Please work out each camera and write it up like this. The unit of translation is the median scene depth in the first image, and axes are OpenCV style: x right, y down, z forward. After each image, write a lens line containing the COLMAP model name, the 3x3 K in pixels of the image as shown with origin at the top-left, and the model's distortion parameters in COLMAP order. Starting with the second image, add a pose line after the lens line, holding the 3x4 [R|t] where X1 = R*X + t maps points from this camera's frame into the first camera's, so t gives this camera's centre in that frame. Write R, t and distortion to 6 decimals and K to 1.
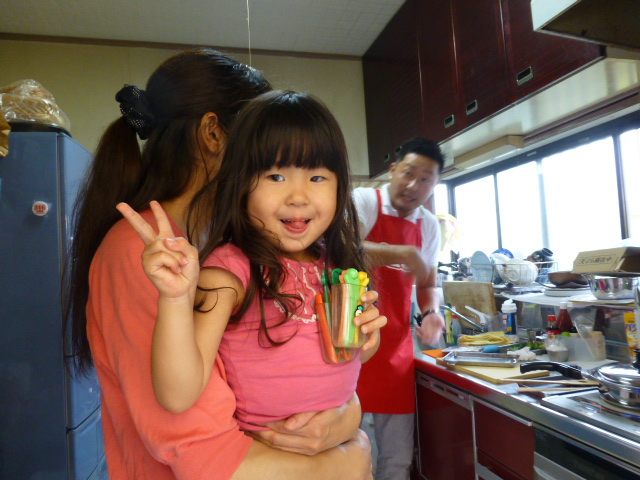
lens RADIAL K [[473.8, 0, 320.0], [0, 473.8, 240.0], [0, 0, 1]] dist [0.040539, -0.070544]
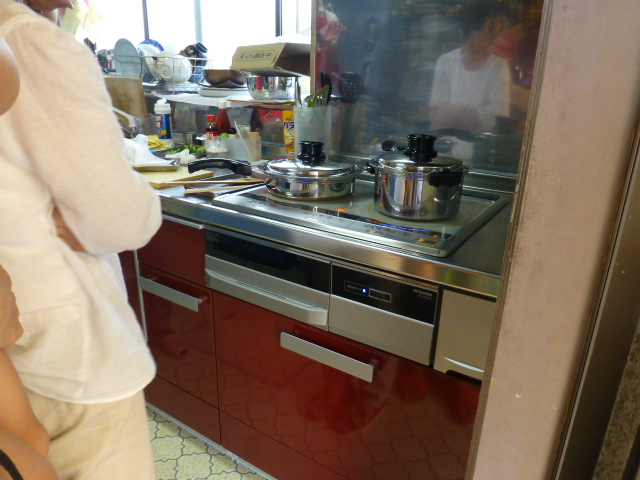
lens RADIAL K [[473.8, 0, 320.0], [0, 473.8, 240.0], [0, 0, 1]] dist [0.040539, -0.070544]
pose [[0.749276, -0.144265, 0.646354, 0.013539], [-0.099621, 0.940327, 0.325363, 0.060278], [-0.654722, -0.308177, 0.690192, 0.141368]]
